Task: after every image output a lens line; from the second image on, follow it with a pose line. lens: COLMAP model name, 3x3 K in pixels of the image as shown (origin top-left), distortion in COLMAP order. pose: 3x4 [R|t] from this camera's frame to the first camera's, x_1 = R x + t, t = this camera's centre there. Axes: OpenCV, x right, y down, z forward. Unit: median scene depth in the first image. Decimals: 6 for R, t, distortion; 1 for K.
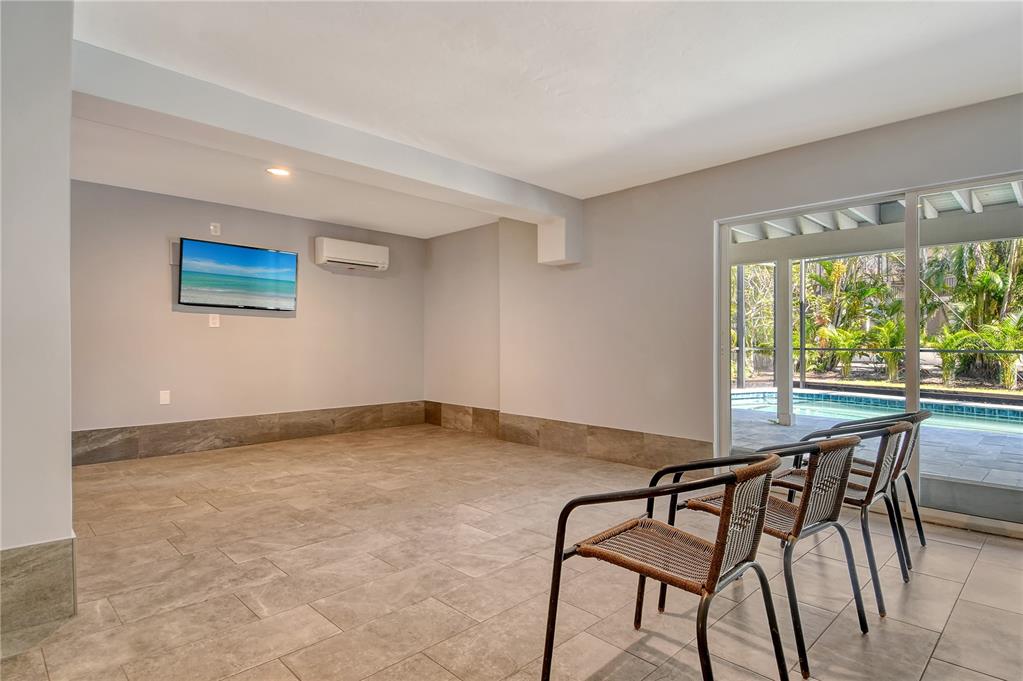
lens RADIAL K [[541.5, 0, 523.6], [0, 541.5, 337.0], [0, 0, 1]] dist [0.051712, -0.051695]
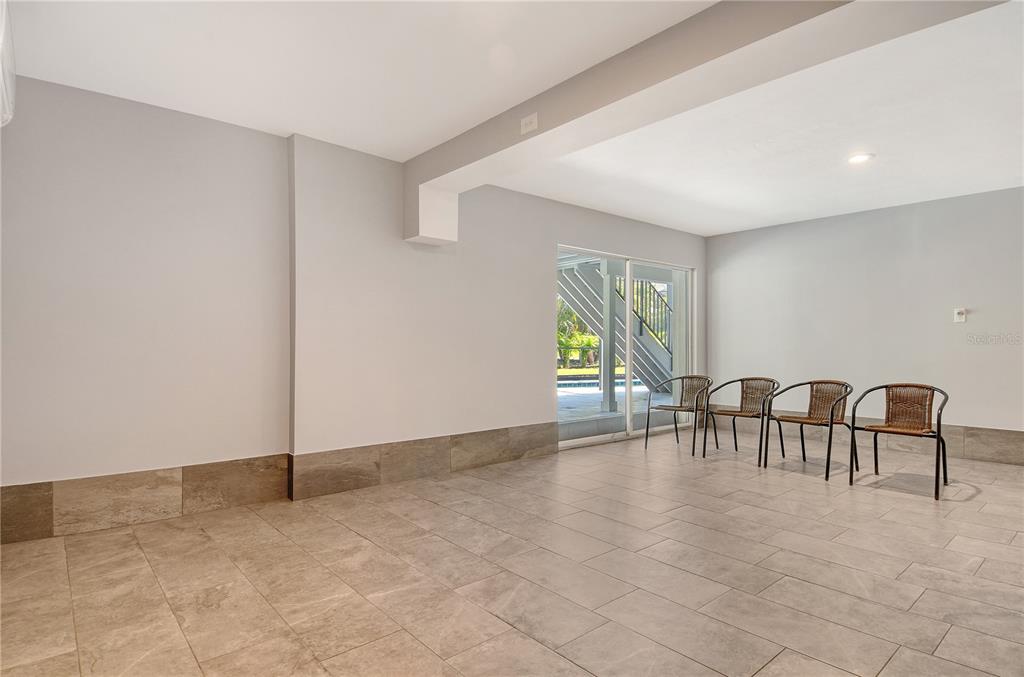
lens RADIAL K [[542.1, 0, 524.1], [0, 542.1, 335.0], [0, 0, 1]] dist [0.051712, -0.051695]
pose [[0.064701, 0.010787, 0.997846, -0.763980], [-0.017842, 0.999794, -0.009651, 0.004862], [-0.997745, -0.017179, 0.064880, 0.832608]]
